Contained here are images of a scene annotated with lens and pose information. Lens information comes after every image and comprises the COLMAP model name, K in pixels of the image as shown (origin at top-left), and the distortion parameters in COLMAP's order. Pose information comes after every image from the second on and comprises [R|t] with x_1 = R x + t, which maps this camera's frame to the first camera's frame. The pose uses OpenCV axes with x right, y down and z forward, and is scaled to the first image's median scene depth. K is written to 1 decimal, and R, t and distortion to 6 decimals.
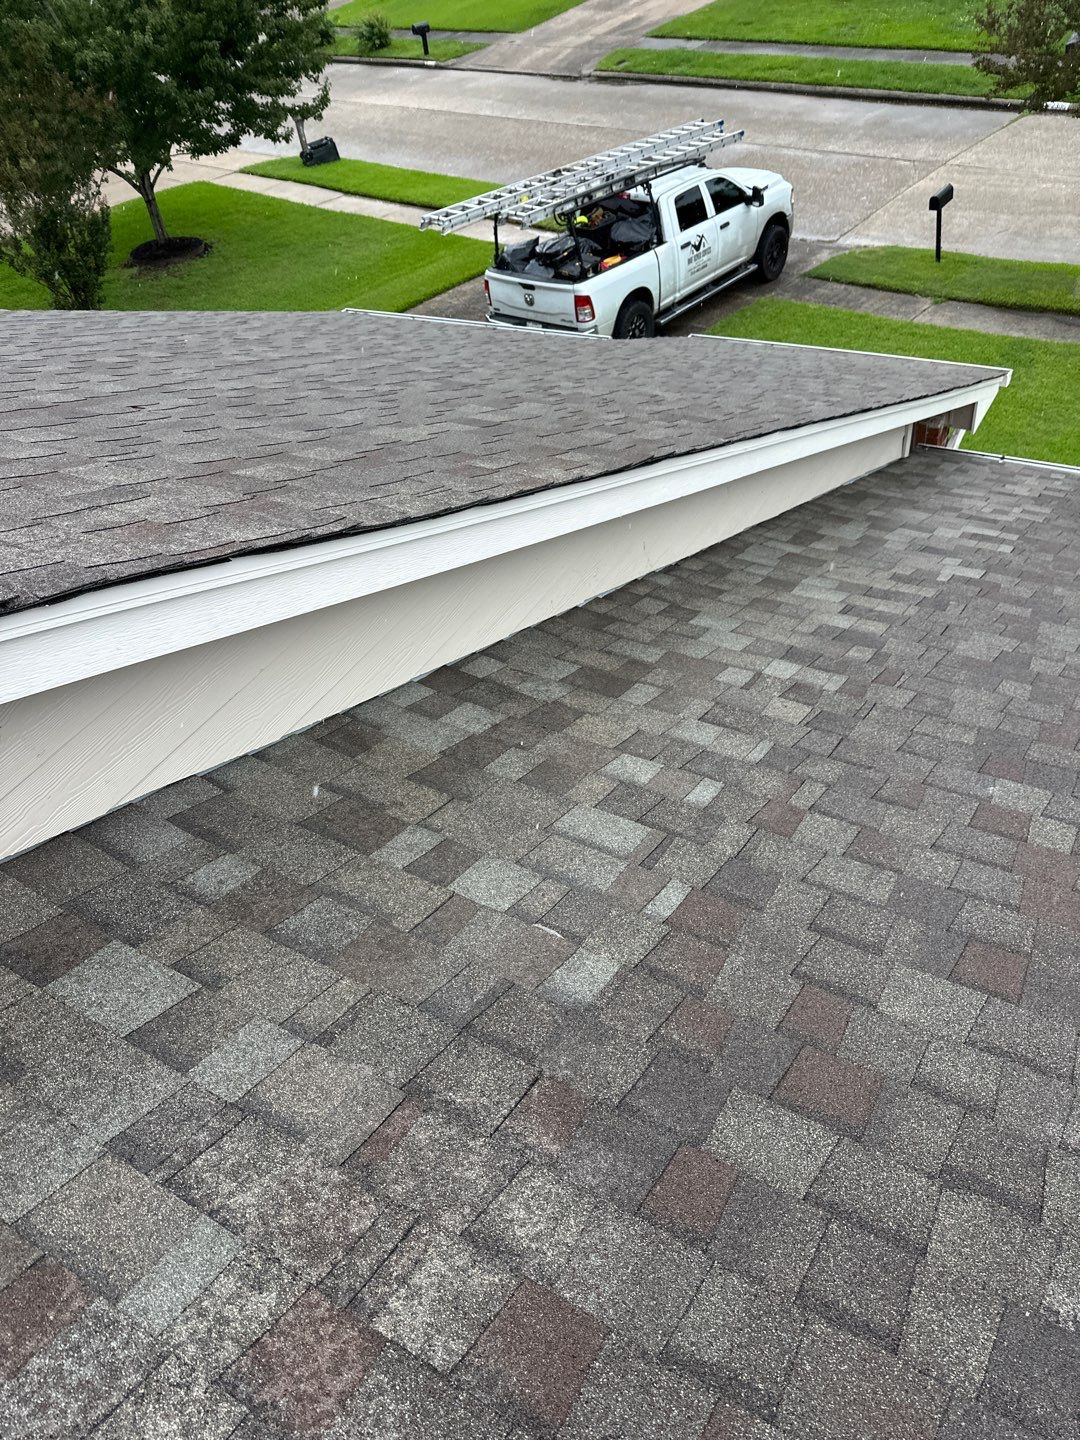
lens RADIAL K [[1036.2, 0, 540.2], [0, 1036.2, 737.8], [0, 0, 1]] dist [-0.010090, -0.006009]
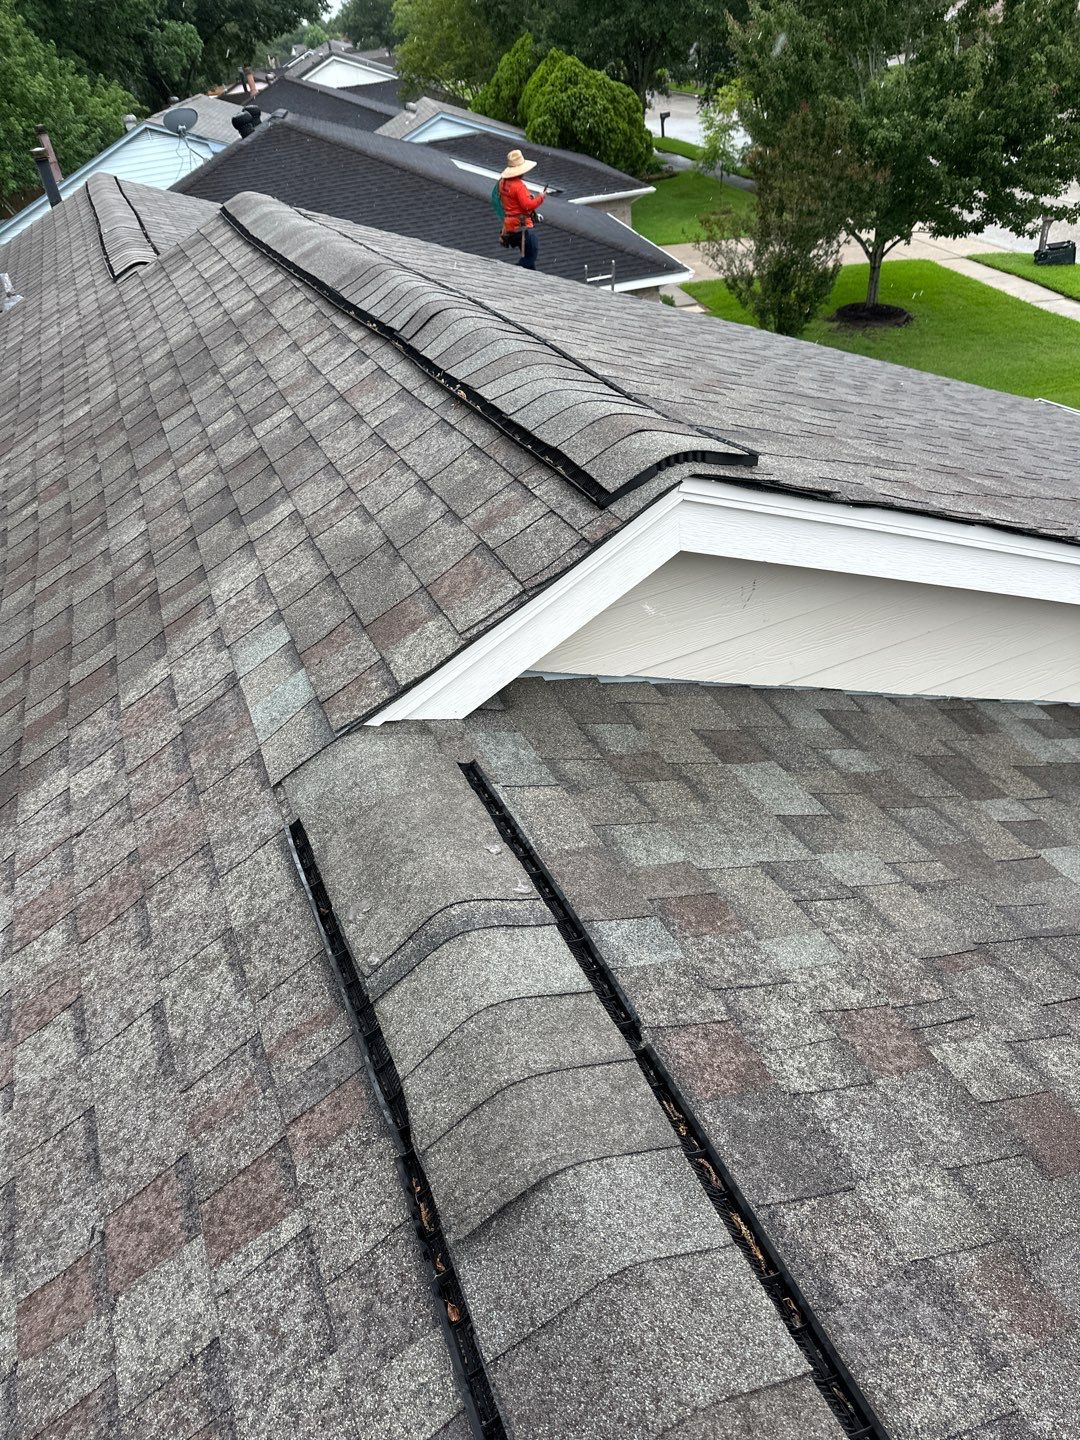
lens RADIAL K [[1022.9, 0, 547.6], [0, 1022.9, 694.2], [0, 0, 1]] dist [0.054380, -0.057294]
pose [[0.812569, 0.367958, -0.452038, -0.008222], [-0.409229, 0.912404, 0.007078, 0.022032], [0.415046, 0.179236, 0.891970, -0.029560]]
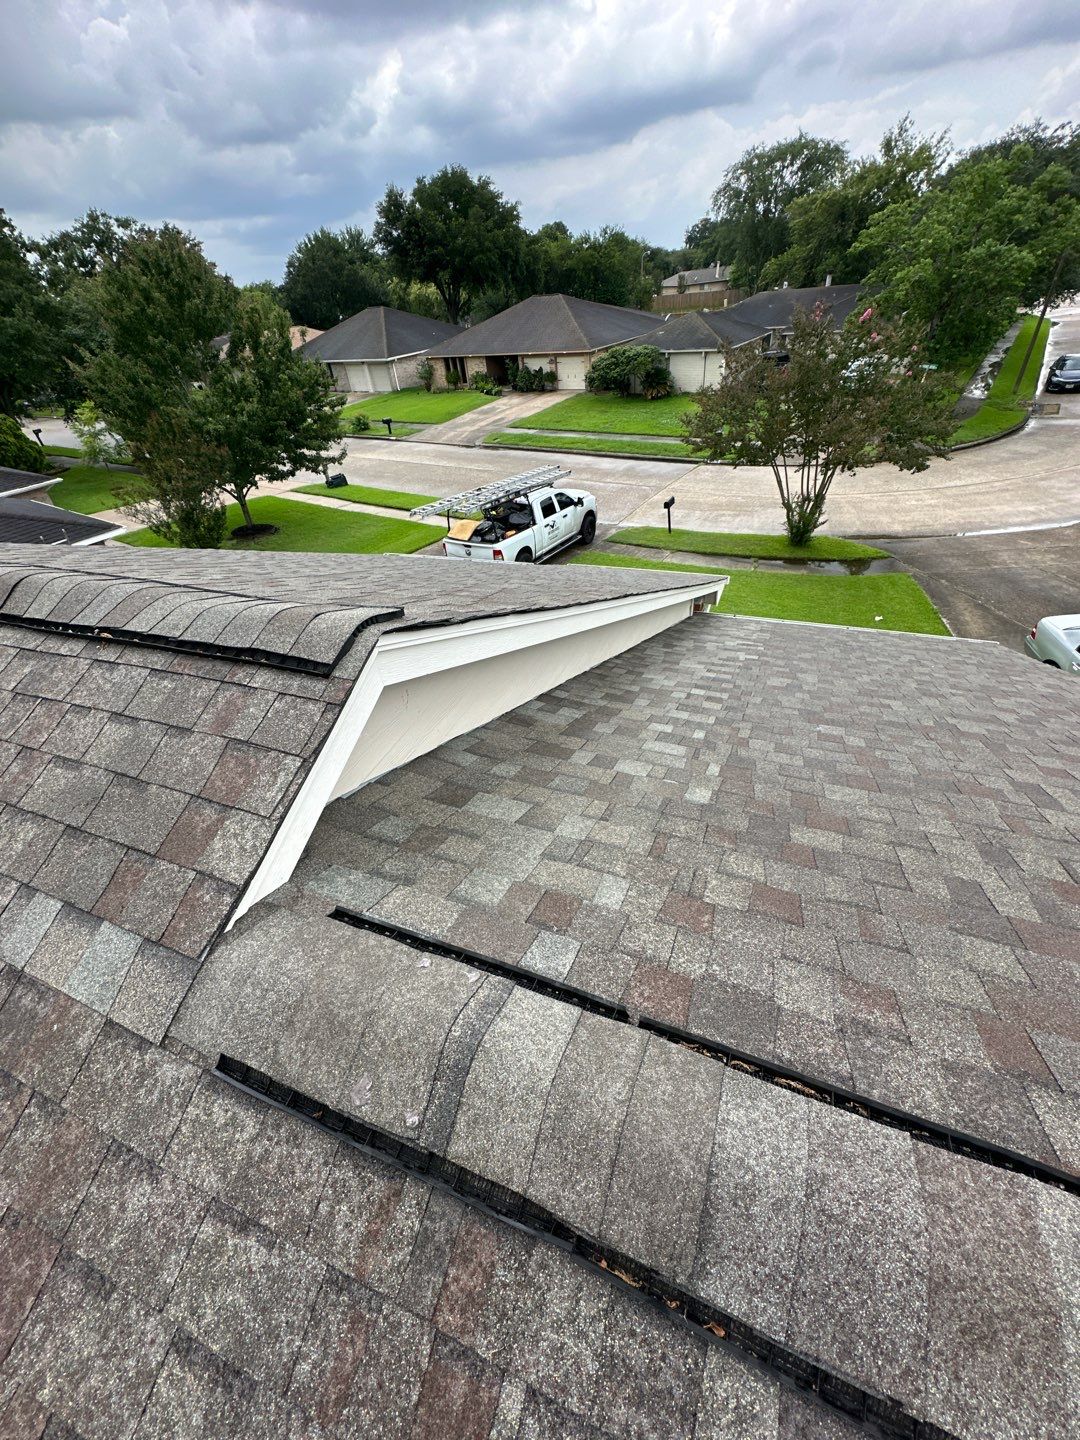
lens RADIAL K [[577.8, 0, 541.9], [0, 577.8, 719.0], [0, 0, 1]] dist [0.000354, 0.000713]
pose [[0.987721, -0.051056, 0.147649, -0.043920], [0.070248, 0.989304, -0.127839, 0.020191], [-0.139543, 0.136641, 0.980743, -0.013958]]
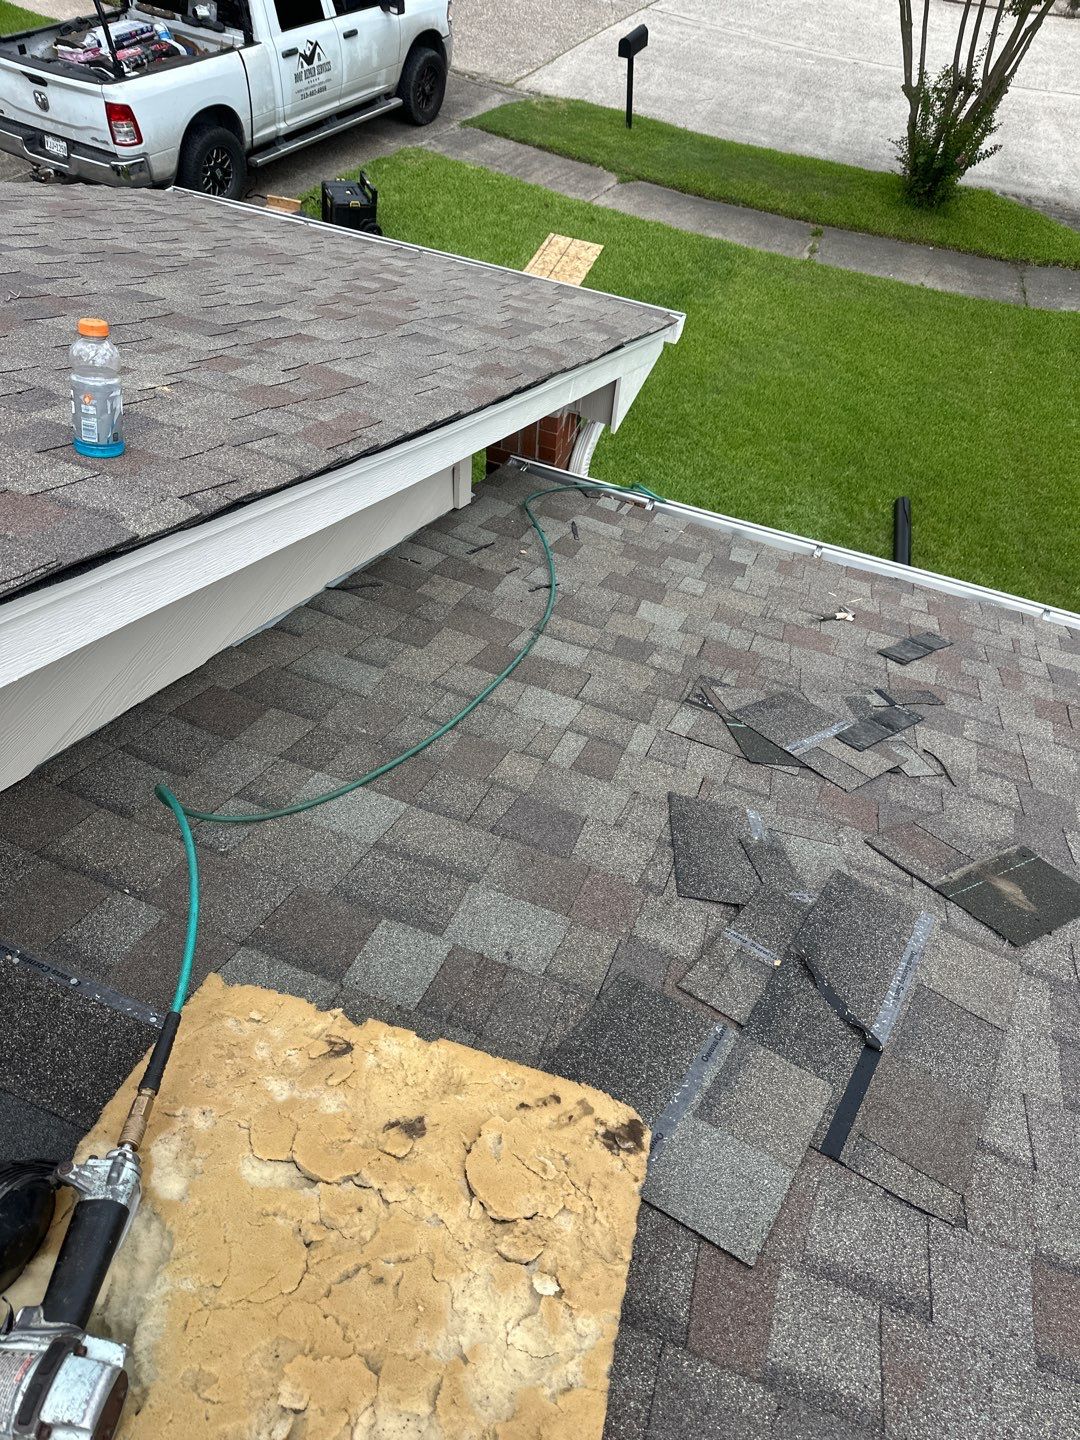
lens RADIAL K [[1022.9, 0, 547.6], [0, 1022.9, 694.2], [0, 0, 1]] dist [0.054380, -0.057294]
pose [[0.963257, -0.009465, 0.268413, 0.107056], [-0.014019, 0.996245, 0.085442, -0.092095], [-0.268214, -0.086065, 0.959507, 0.211418]]
